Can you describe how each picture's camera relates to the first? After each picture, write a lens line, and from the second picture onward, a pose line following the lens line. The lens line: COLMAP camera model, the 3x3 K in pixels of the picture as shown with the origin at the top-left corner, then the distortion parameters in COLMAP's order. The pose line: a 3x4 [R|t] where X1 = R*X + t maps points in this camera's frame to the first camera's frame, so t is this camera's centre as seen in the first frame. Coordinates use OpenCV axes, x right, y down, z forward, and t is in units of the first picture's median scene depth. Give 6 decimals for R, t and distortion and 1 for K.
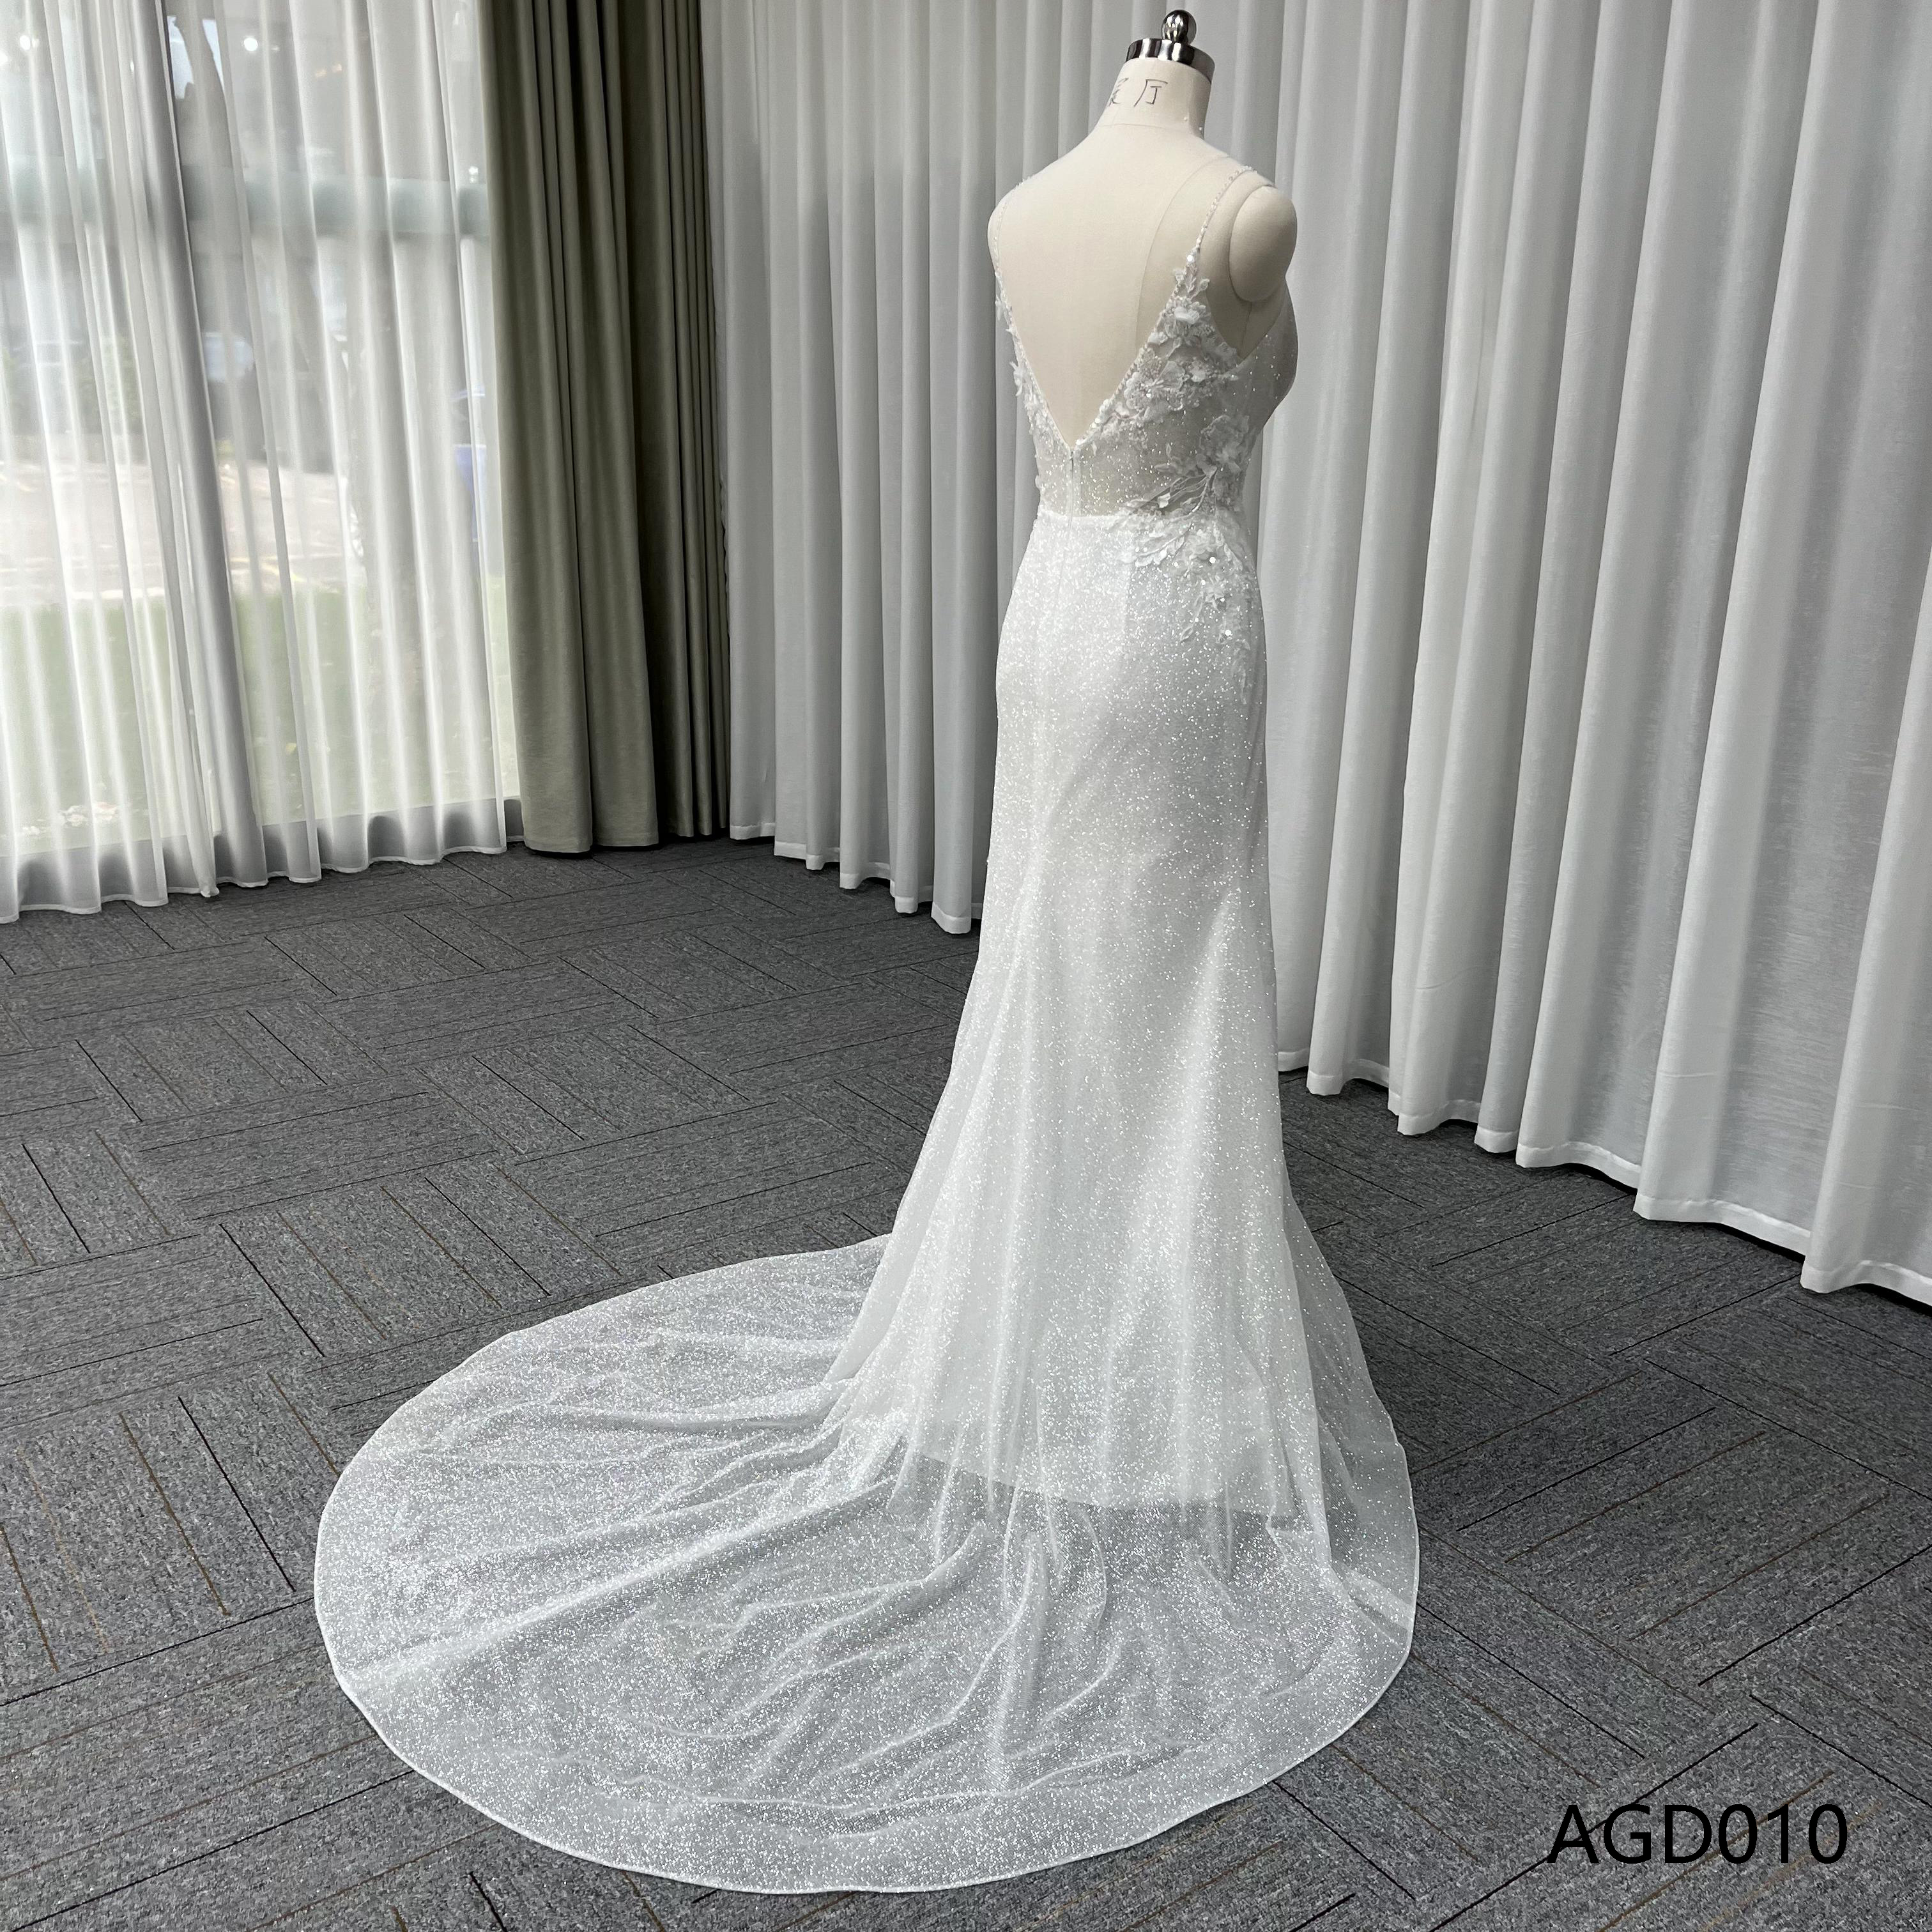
lens RADIAL K [[1967.5, 0, 972.2], [0, 1967.5, 975.7], [0, 0, 1]] dist [0.034302, 0.000000]
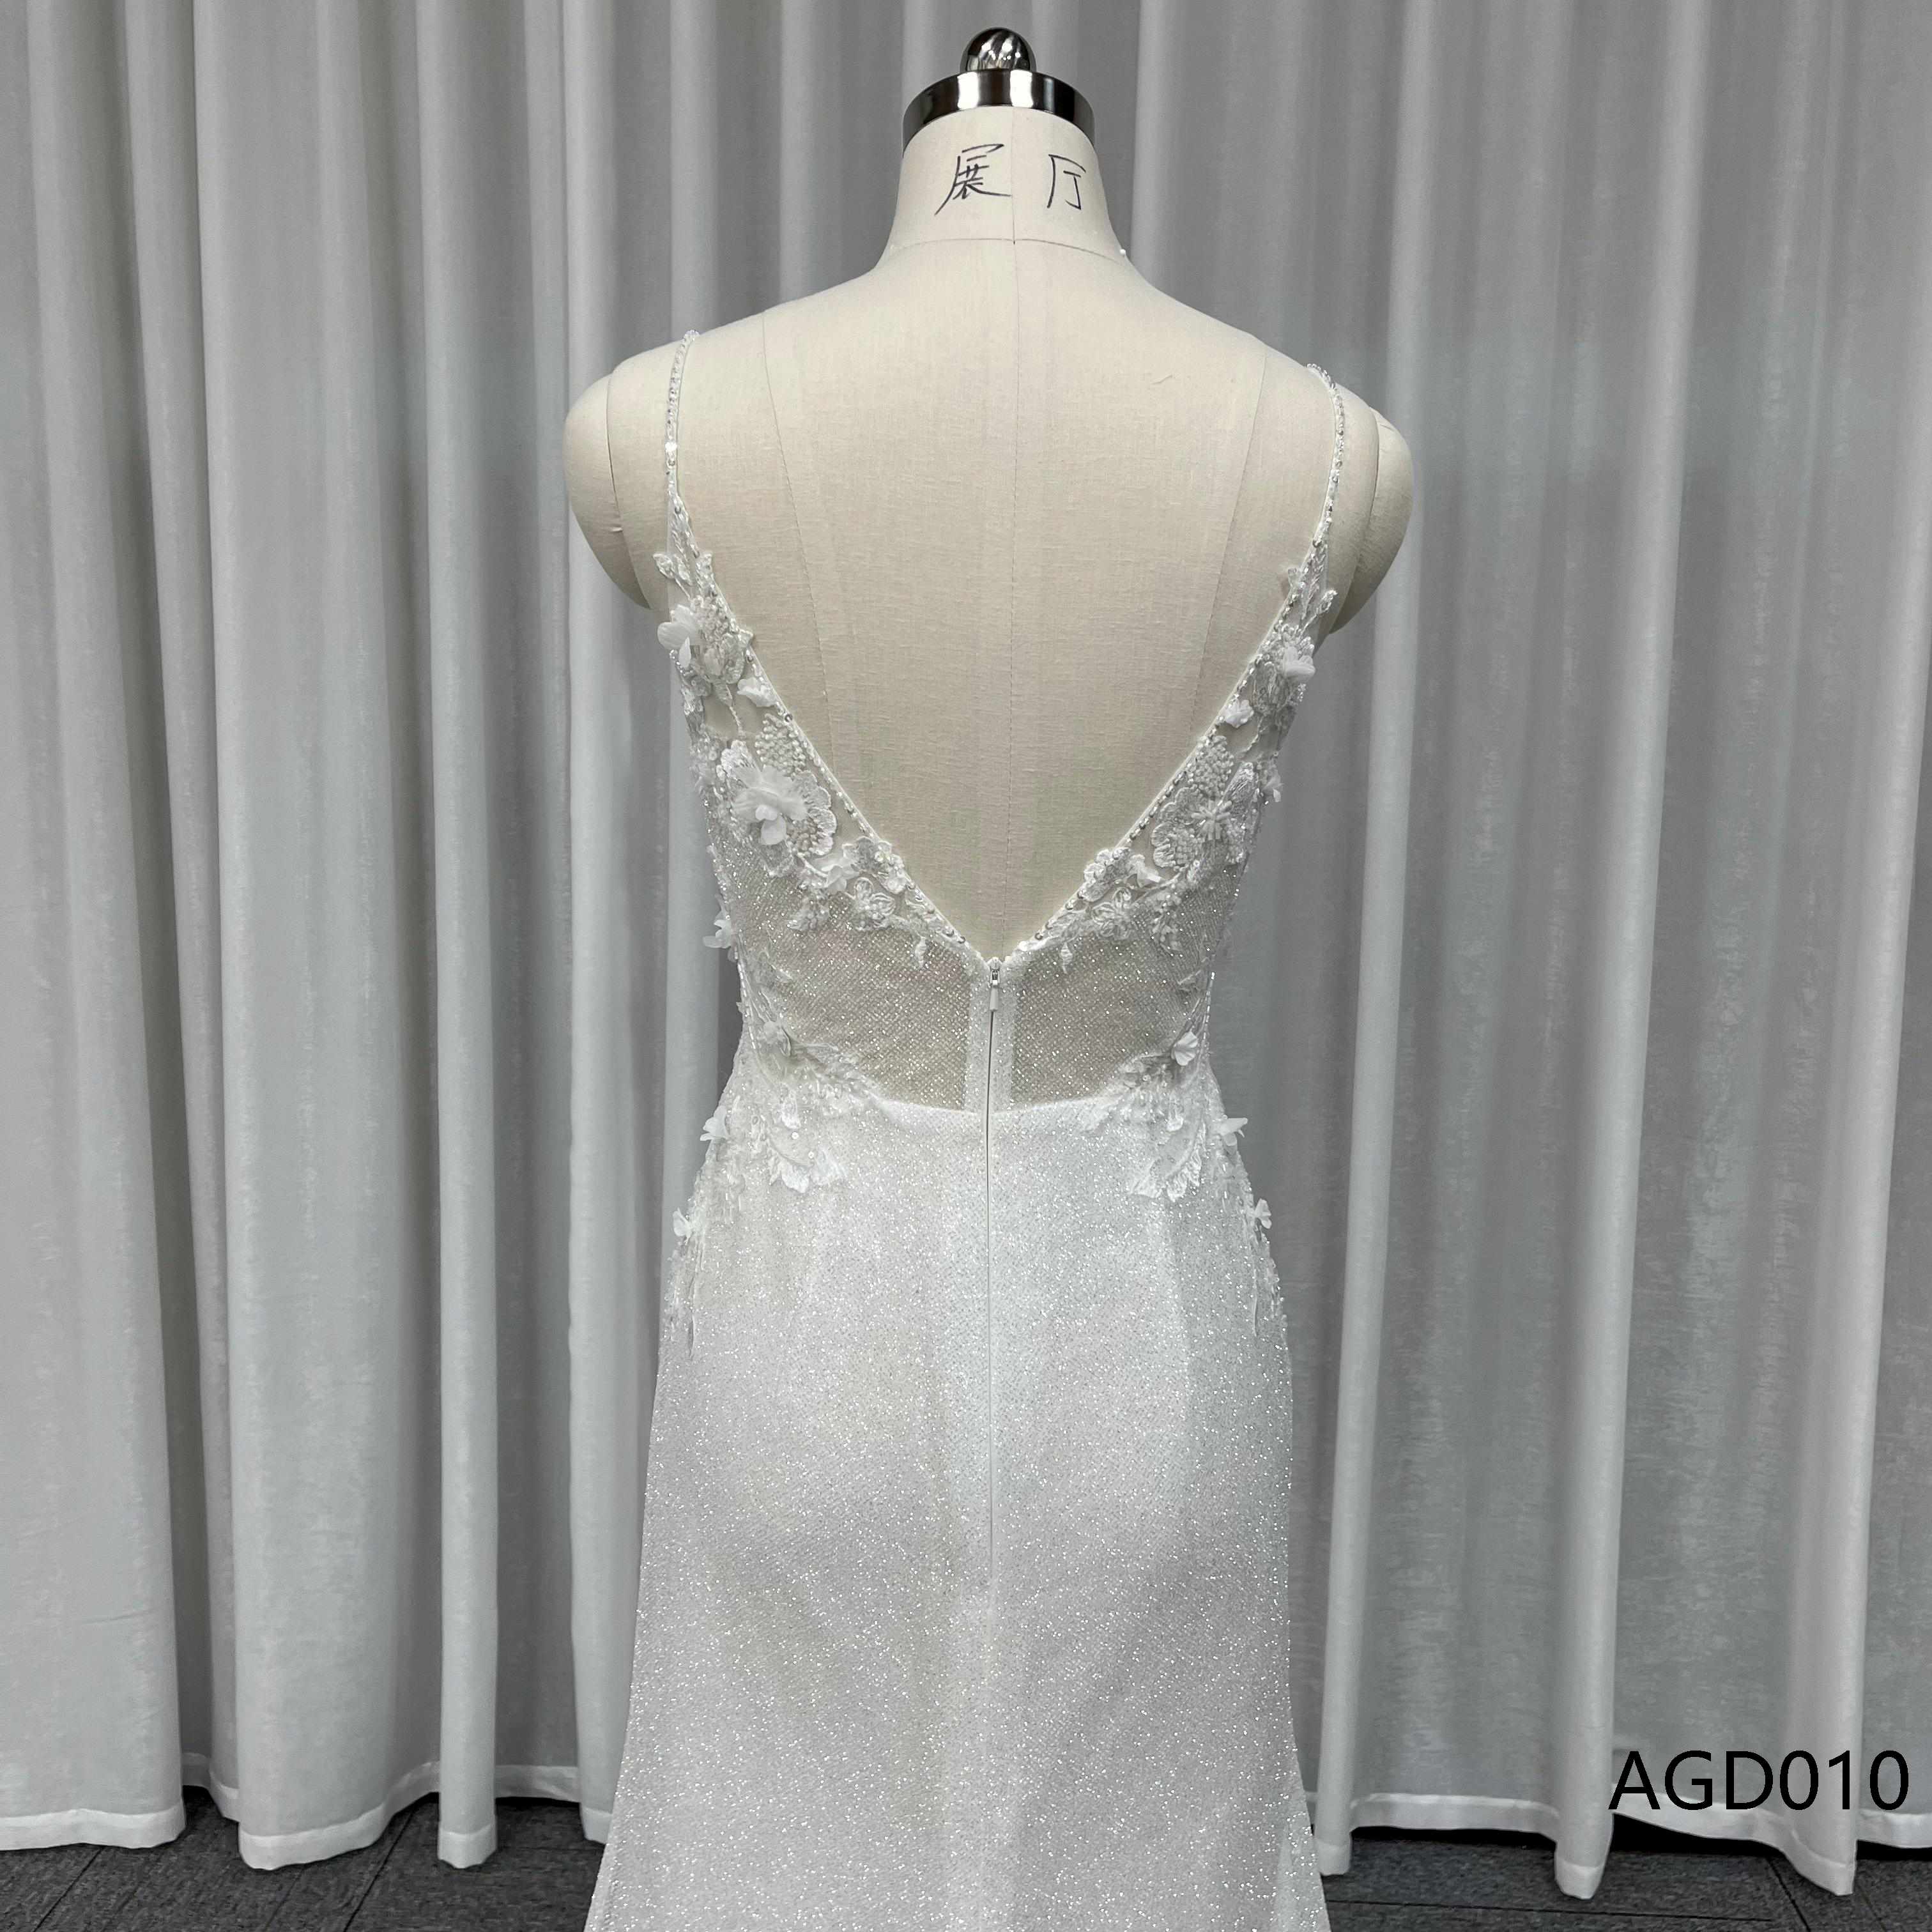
lens RADIAL K [[1967.5, 0, 992.8], [0, 1967.5, 958.3], [0, 0, 1]] dist [0.034302, 0.000000]
pose [[0.605241, -0.124363, 0.786268, -0.288554], [0.238201, 0.970758, -0.029815, -0.261033], [-0.759568, 0.205335, 0.617166, 0.756117]]
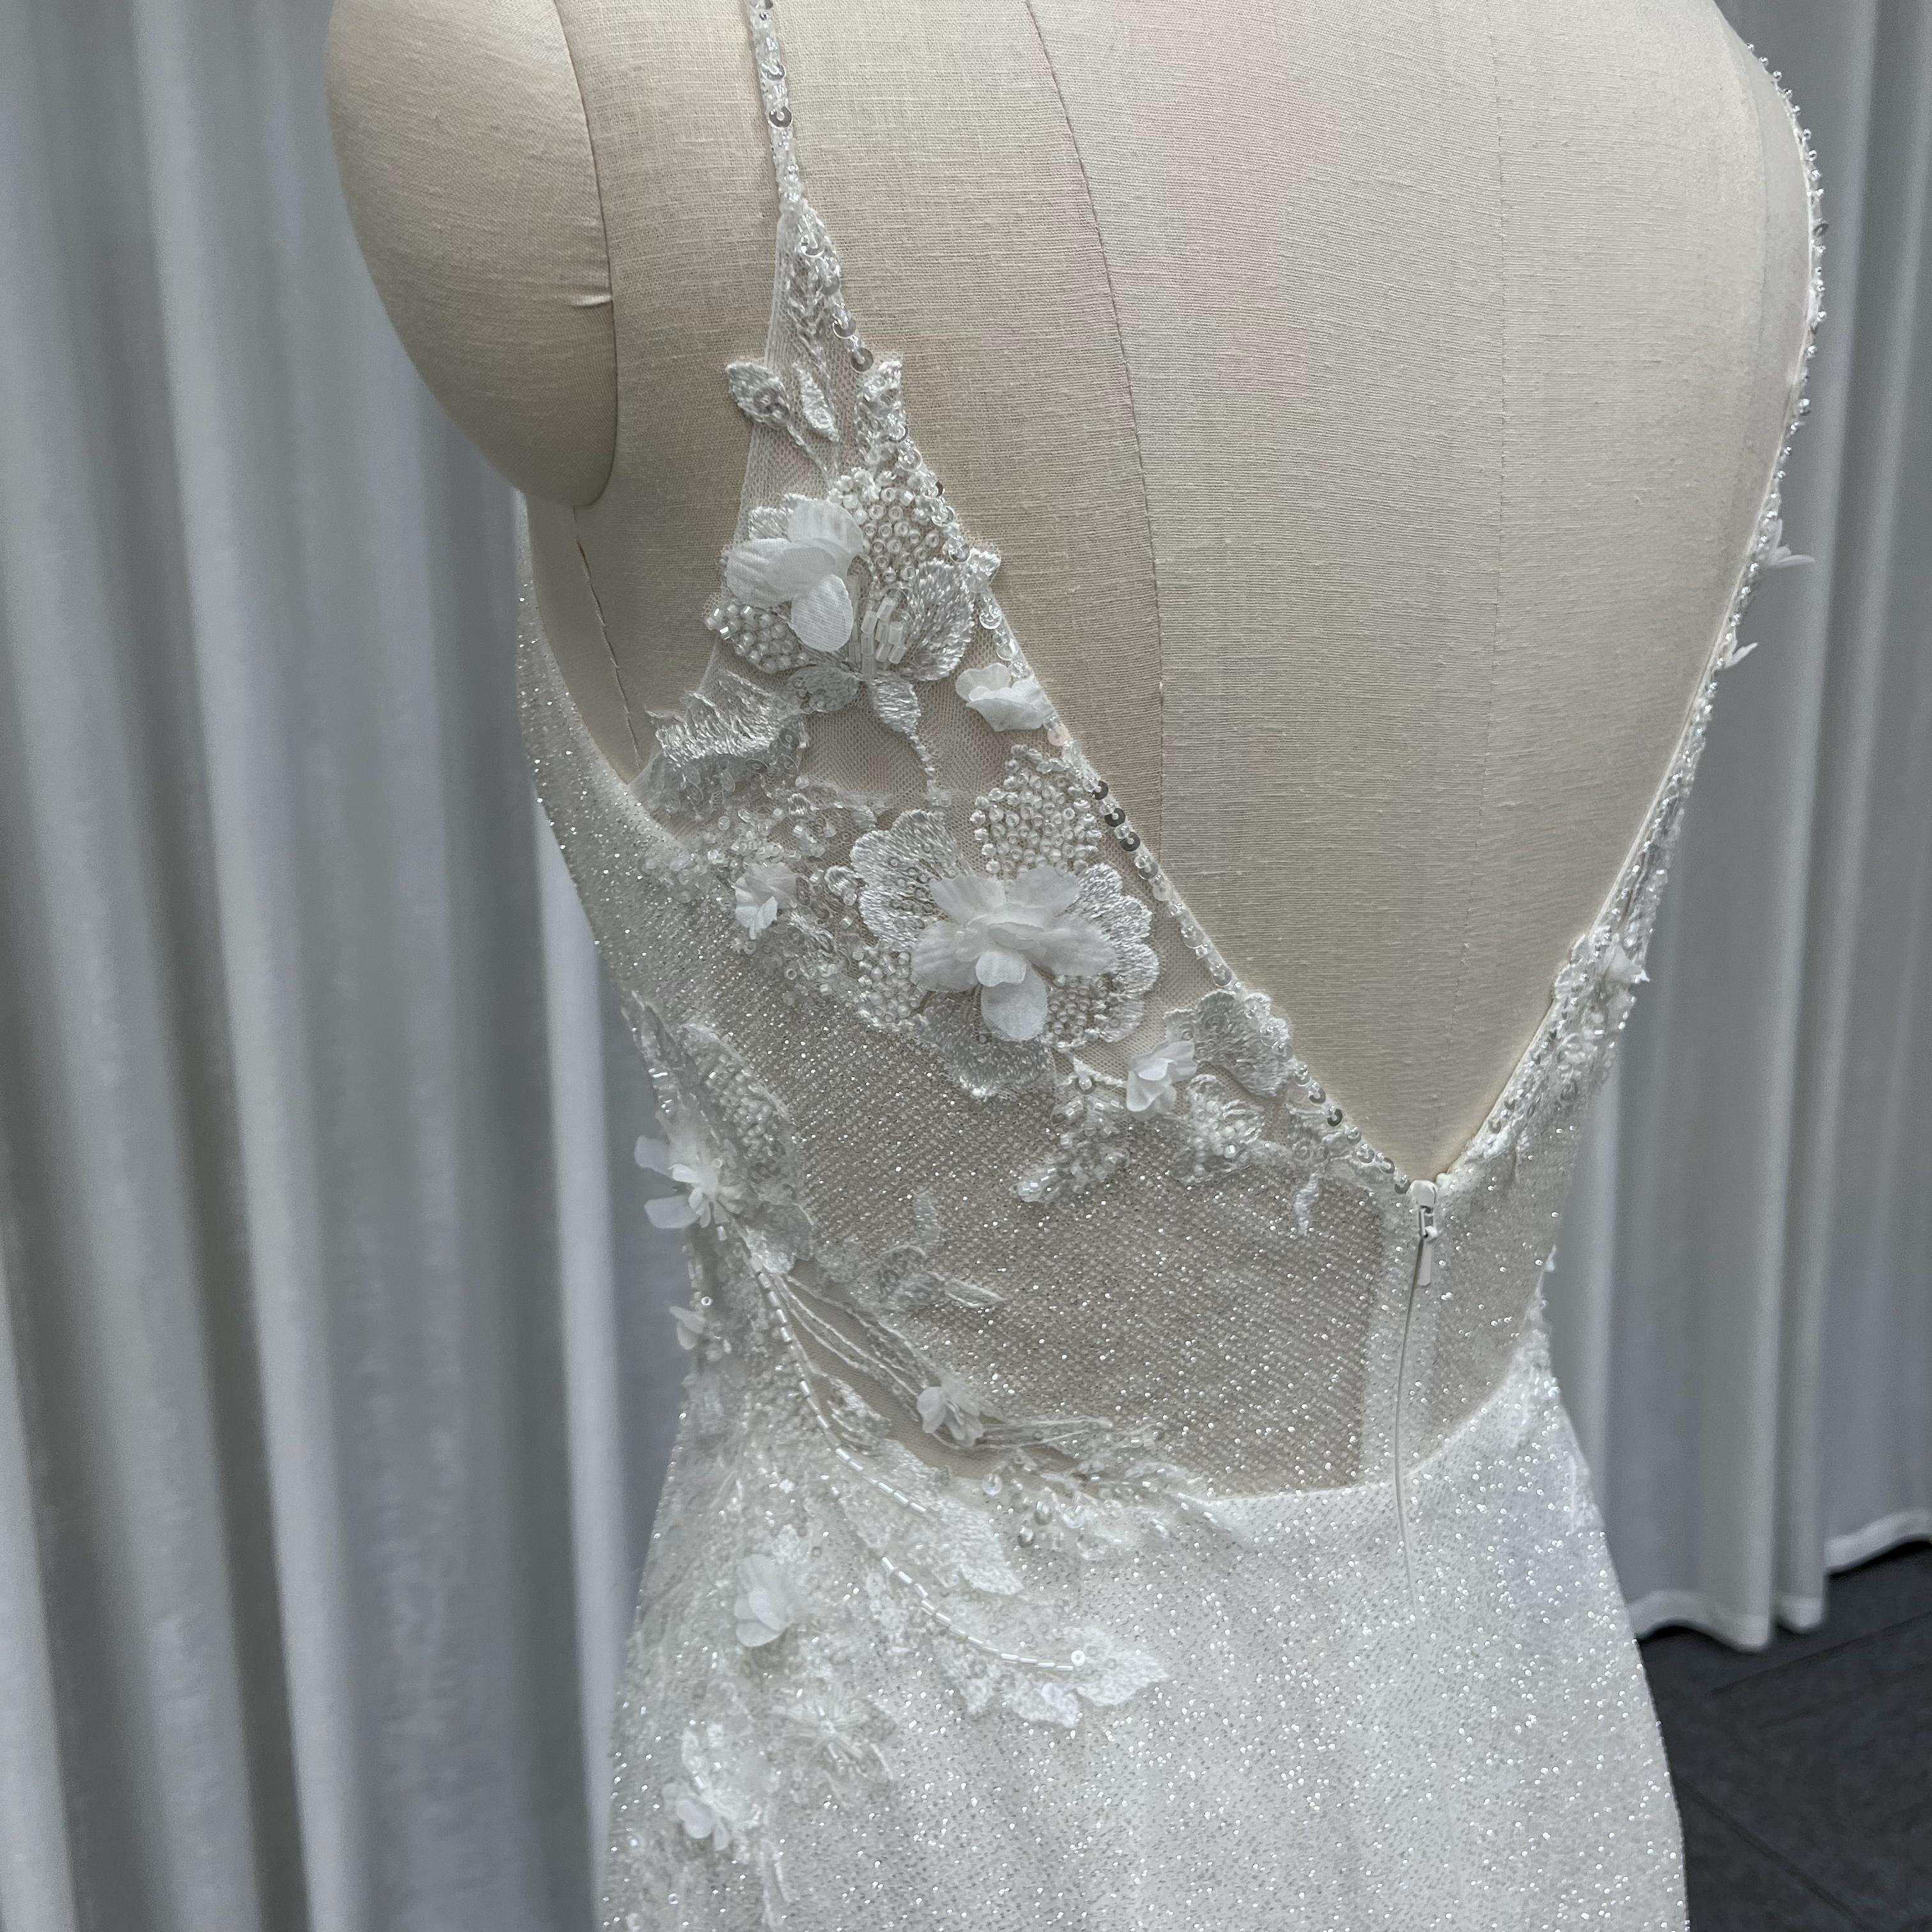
lens RADIAL K [[2107.5, 0, 994.4], [0, 2107.5, 994.3], [0, 0, 1]] dist [0.014567, 0.000000]
pose [[0.132996, -0.270949, 0.953362, -0.166486], [0.329622, 0.919243, 0.215269, -0.358069], [-0.934699, 0.285619, 0.211566, 1.013499]]
